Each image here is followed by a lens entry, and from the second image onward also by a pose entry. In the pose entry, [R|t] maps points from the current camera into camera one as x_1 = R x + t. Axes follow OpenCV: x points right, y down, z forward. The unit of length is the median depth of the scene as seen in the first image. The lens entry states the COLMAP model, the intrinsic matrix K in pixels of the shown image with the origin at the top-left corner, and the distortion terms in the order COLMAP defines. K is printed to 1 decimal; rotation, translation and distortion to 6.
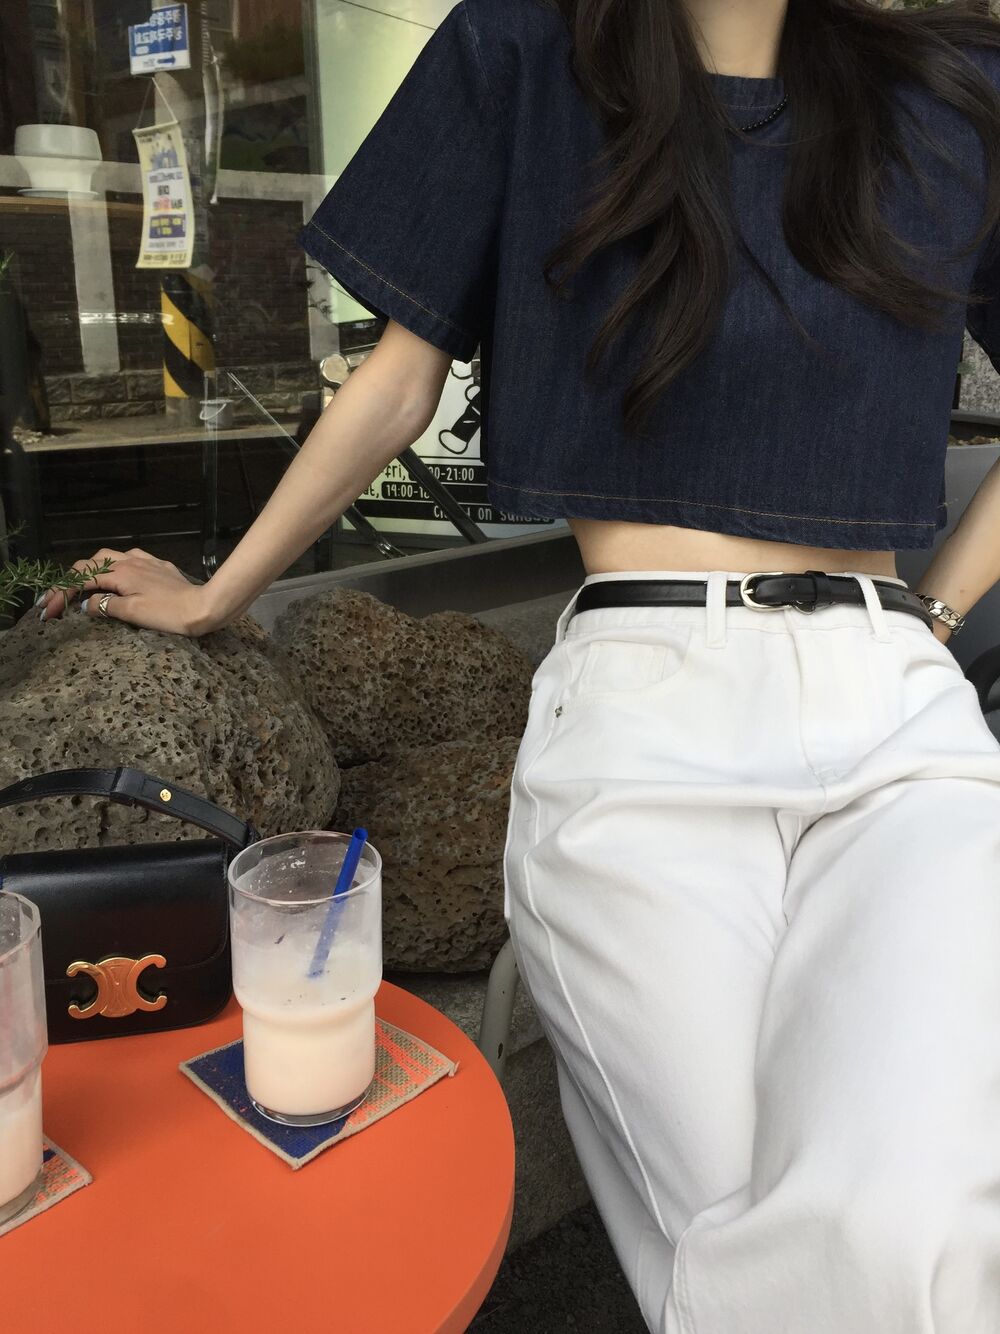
lens RADIAL K [[1247.6, 0, 518.4], [0, 1247.6, 575.0], [0, 0, 1]] dist [0.076478, -0.117961]
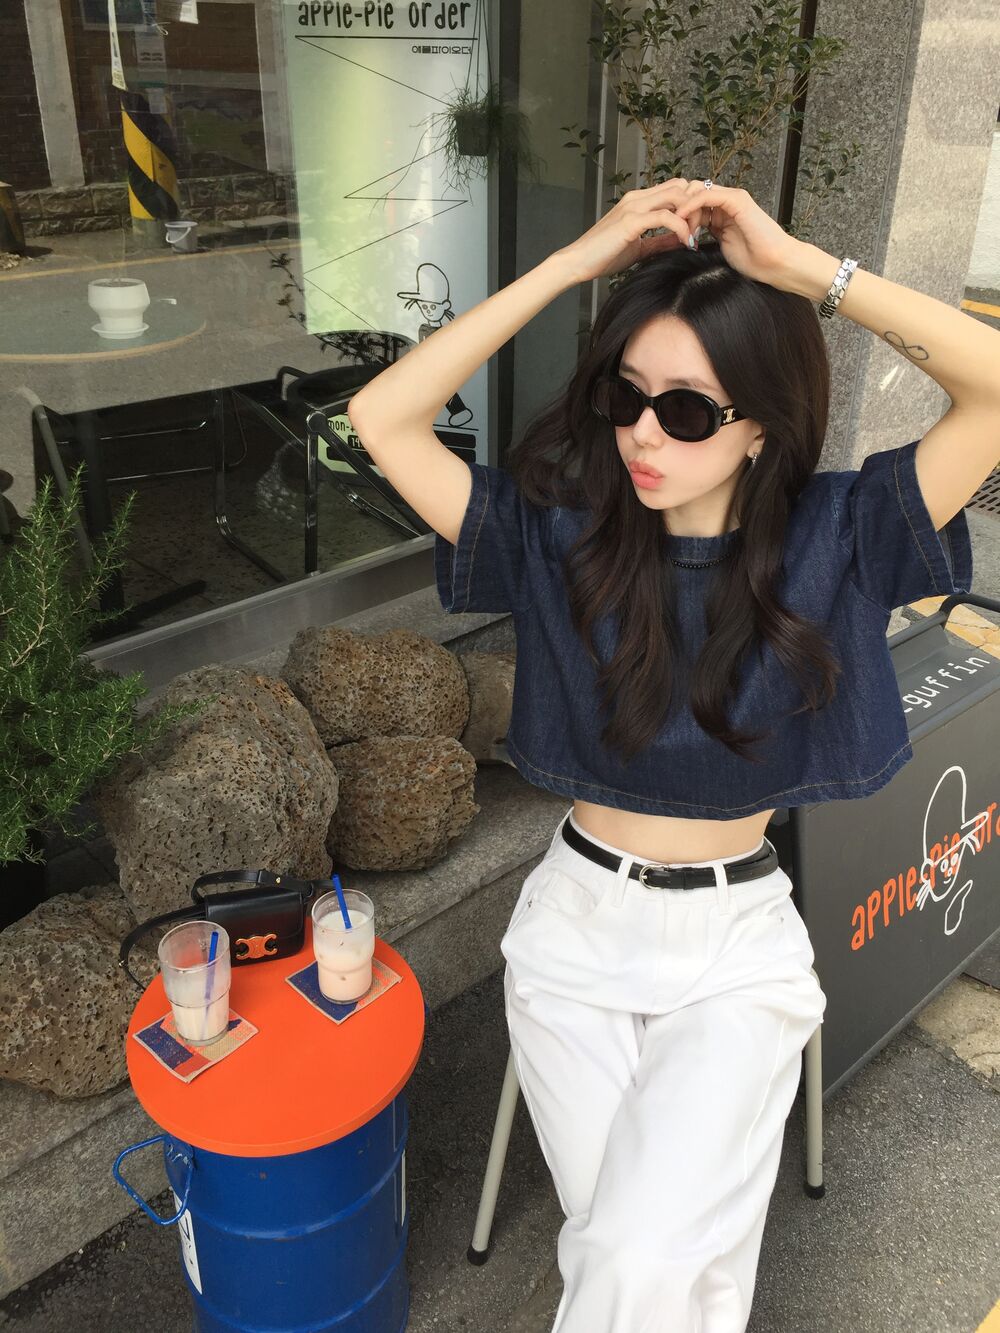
lens RADIAL K [[1154.2, 0, 517.9], [0, 1154.2, 644.2], [0, 0, 1]] dist [0.081915, -0.122483]
pose [[0.999033, 0.007822, 0.043267, 0.032594], [-0.018341, 0.968481, 0.248412, -0.359941], [-0.039960, -0.248965, 0.967688, -0.456071]]
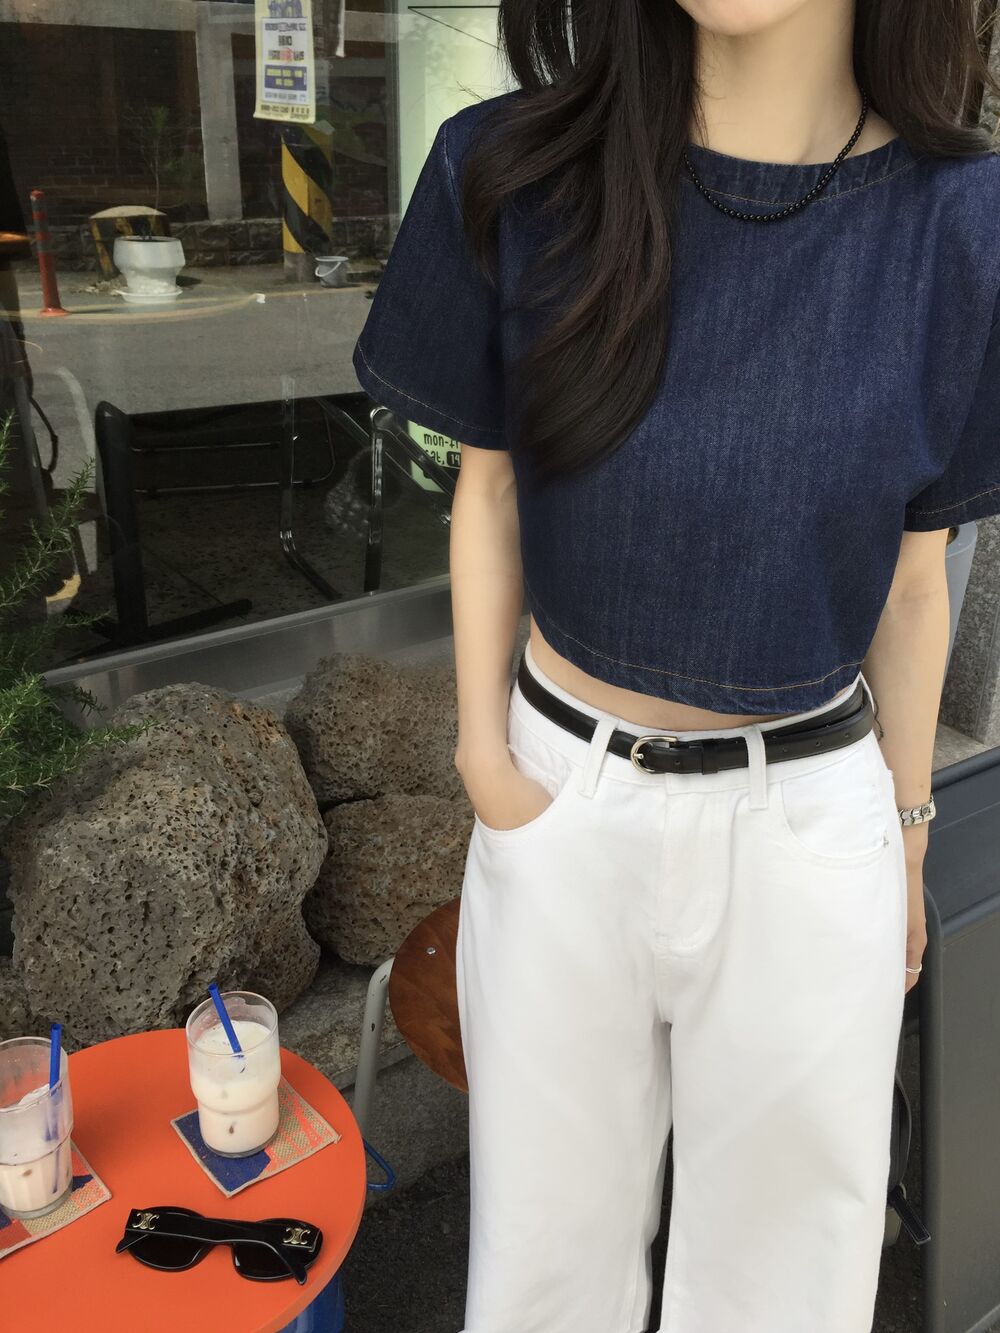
lens RADIAL K [[1210.5, 0, 534.8], [0, 1210.5, 615.5], [0, 0, 1]] dist [0.086491, -0.143253]
pose [[0.995048, 0.072126, -0.068397, 0.130848], [-0.059274, 0.982926, 0.174191, -0.275035], [0.079793, -0.169274, 0.982334, -0.214022]]
